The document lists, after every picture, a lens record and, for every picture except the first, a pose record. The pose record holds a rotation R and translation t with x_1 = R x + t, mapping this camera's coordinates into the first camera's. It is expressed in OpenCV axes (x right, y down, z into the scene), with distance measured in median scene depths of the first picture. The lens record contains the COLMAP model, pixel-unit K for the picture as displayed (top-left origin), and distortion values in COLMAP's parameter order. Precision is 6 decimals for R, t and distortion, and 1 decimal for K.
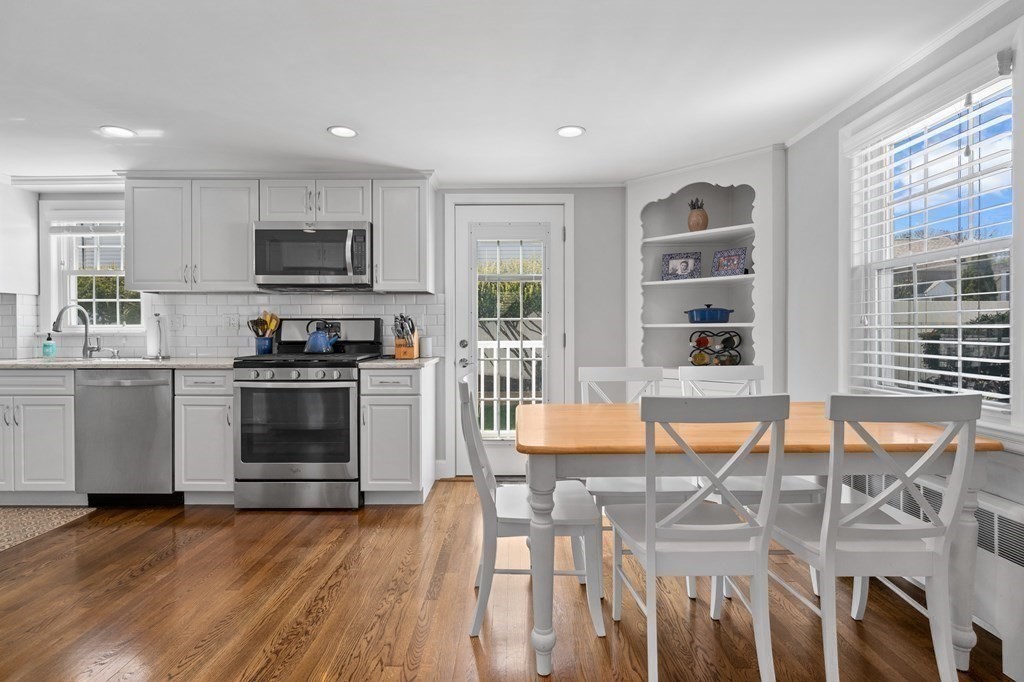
lens RADIAL K [[494.9, 0, 512.0], [0, 494.9, 341.0], [0, 0, 1]] dist [0.000020, -0.000112]
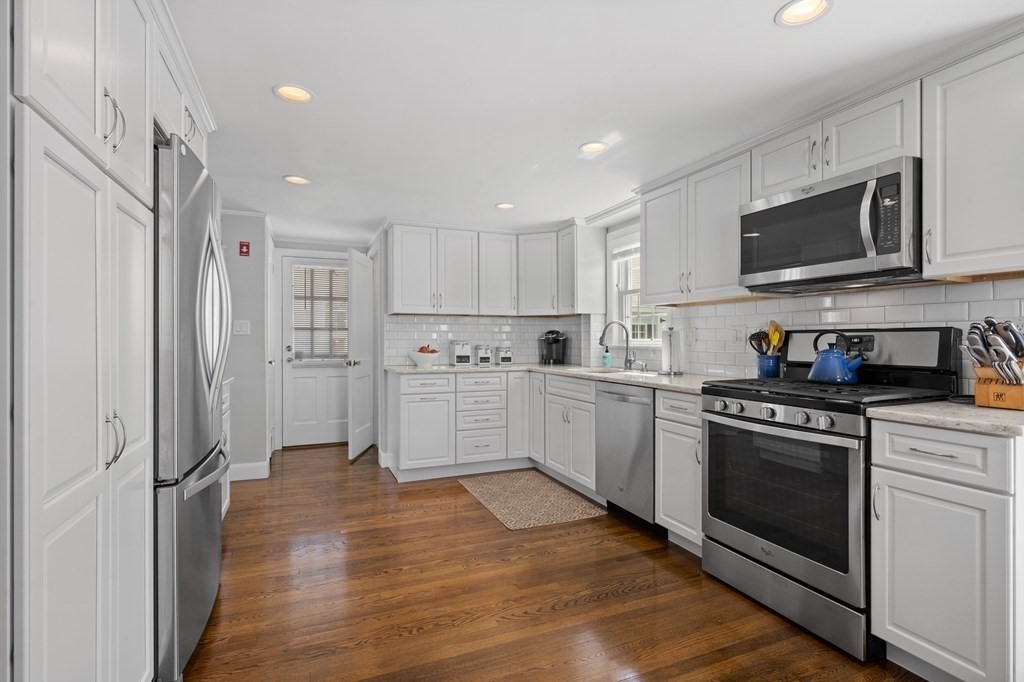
lens RADIAL K [[494.9, 0, 512.0], [0, 494.9, 341.0], [0, 0, 1]] dist [0.000020, -0.000112]
pose [[0.393011, 0.003756, -0.919526, 0.049228], [-0.018098, 0.999830, -0.003651, -0.021138], [0.919356, 0.018076, 0.393012, 0.363410]]
